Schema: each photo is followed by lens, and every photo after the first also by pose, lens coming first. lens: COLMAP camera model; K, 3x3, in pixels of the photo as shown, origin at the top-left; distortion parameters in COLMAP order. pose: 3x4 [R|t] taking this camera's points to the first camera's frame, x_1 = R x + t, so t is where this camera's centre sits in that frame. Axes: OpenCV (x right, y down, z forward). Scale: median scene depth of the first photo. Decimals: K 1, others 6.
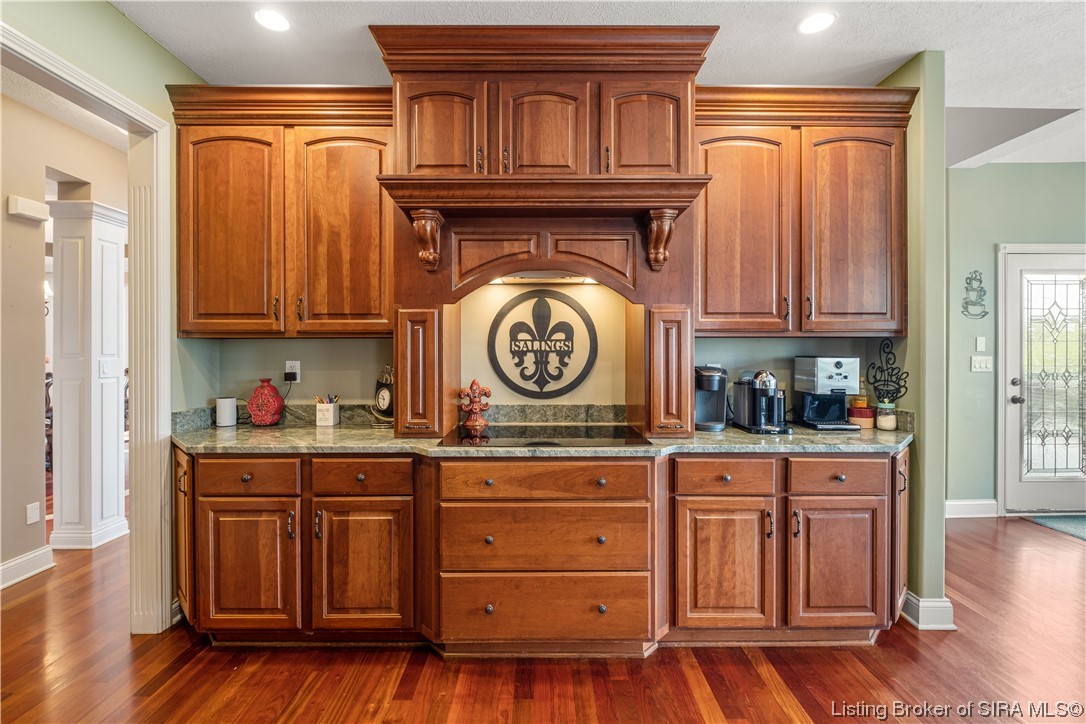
lens RADIAL K [[480.9, 0, 539.4], [0, 480.9, 352.4], [0, 0, 1]] dist [0.004490, -0.004818]
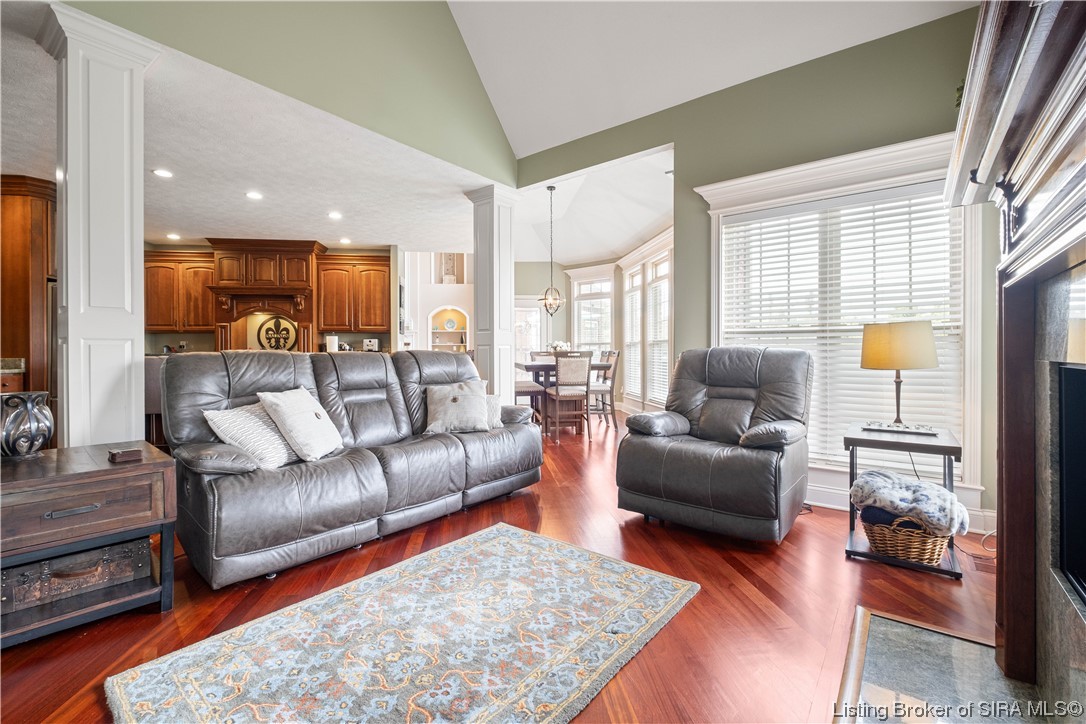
lens RADIAL K [[480.9, 0, 541.7], [0, 480.9, 356.3], [0, 0, 1]] dist [0.004490, -0.004818]
pose [[0.991935, -0.005701, 0.126619, 1.386451], [0.004984, 0.999970, 0.005974, 0.114246], [-0.126650, -0.005295, 0.991933, -2.354864]]
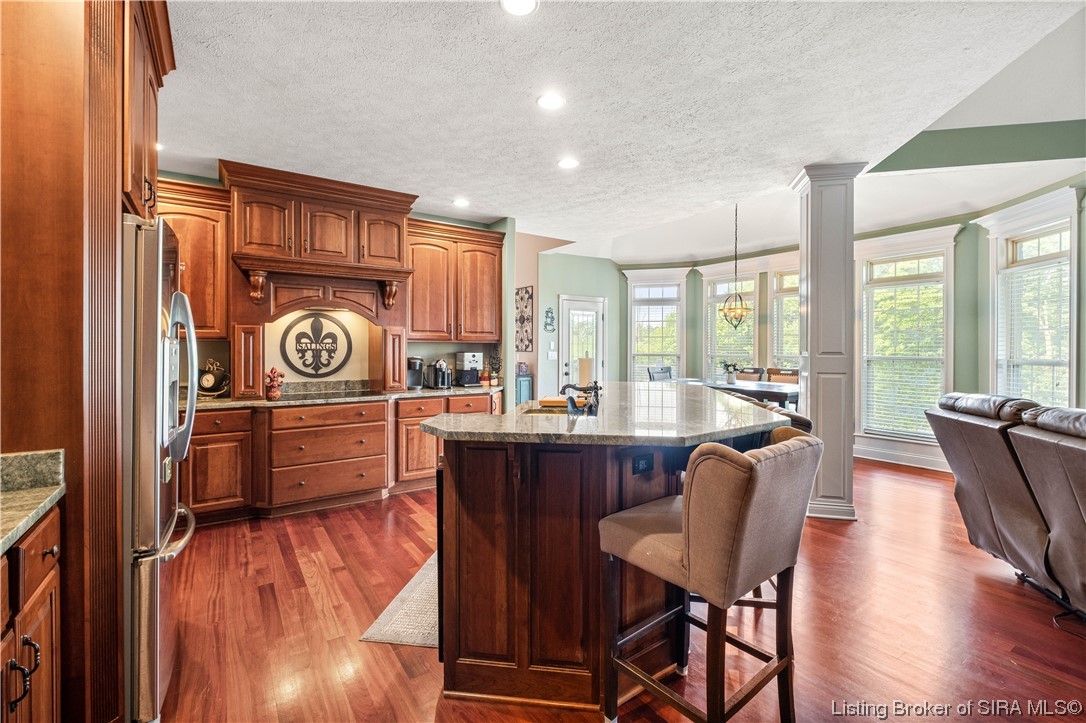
lens RADIAL K [[480.9, 0, 544.0], [0, 480.9, 346.9], [0, 0, 1]] dist [0.004490, -0.004818]
pose [[0.828113, 0.002700, 0.560555, -0.324213], [-0.000166, 0.999990, -0.004571, -0.004978], [-0.560562, 0.003692, 0.828104, -0.967840]]
